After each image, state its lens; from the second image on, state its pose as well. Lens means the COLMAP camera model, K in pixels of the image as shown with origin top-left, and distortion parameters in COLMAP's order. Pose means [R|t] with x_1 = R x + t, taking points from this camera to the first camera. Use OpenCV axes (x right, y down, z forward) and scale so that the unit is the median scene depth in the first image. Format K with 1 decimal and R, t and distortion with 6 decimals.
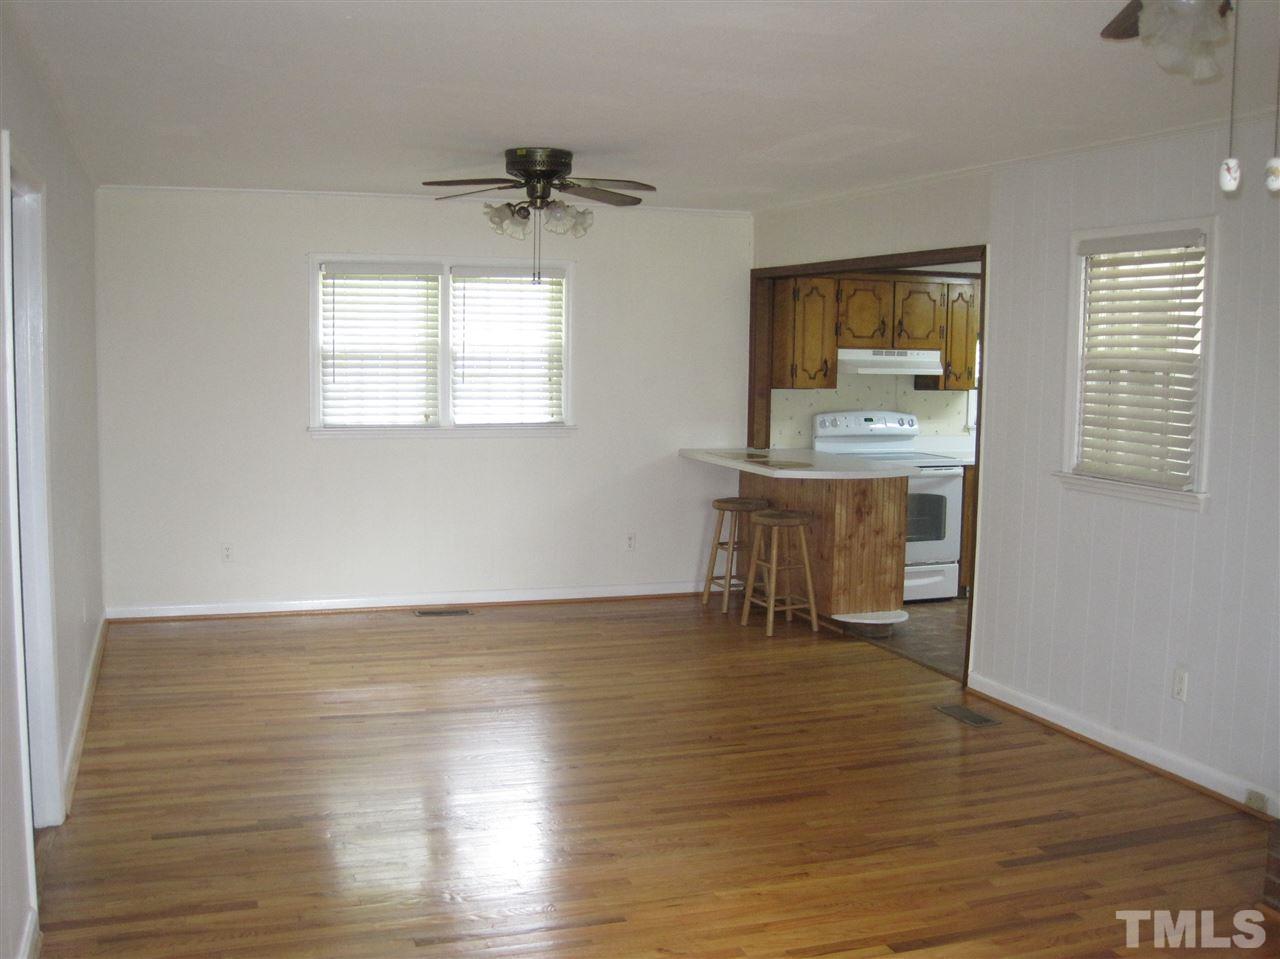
lens RADIAL K [[1376.3, 0, 640.0], [0, 1376.3, 479.5], [0, 0, 1]] dist [-0.053224, -0.005284]
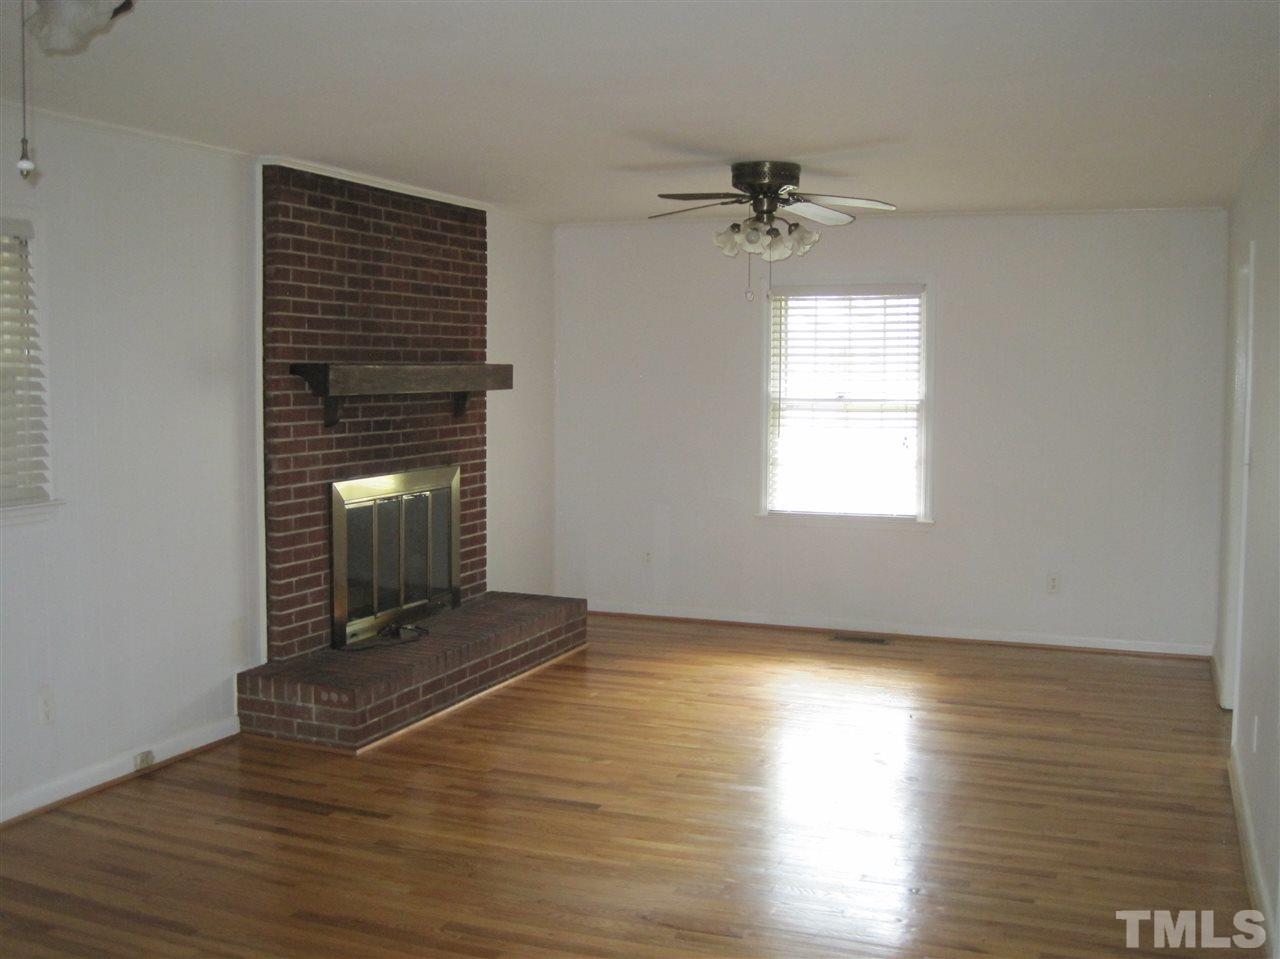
lens RADIAL K [[1376.3, 0, 640.0], [0, 1376.3, 479.5], [0, 0, 1]] dist [-0.053224, -0.005284]
pose [[-0.762712, -0.078606, 0.641943, -0.572132], [0.043368, 0.984136, 0.172034, -0.168509], [-0.645282, 0.159053, -0.747204, 1.606027]]
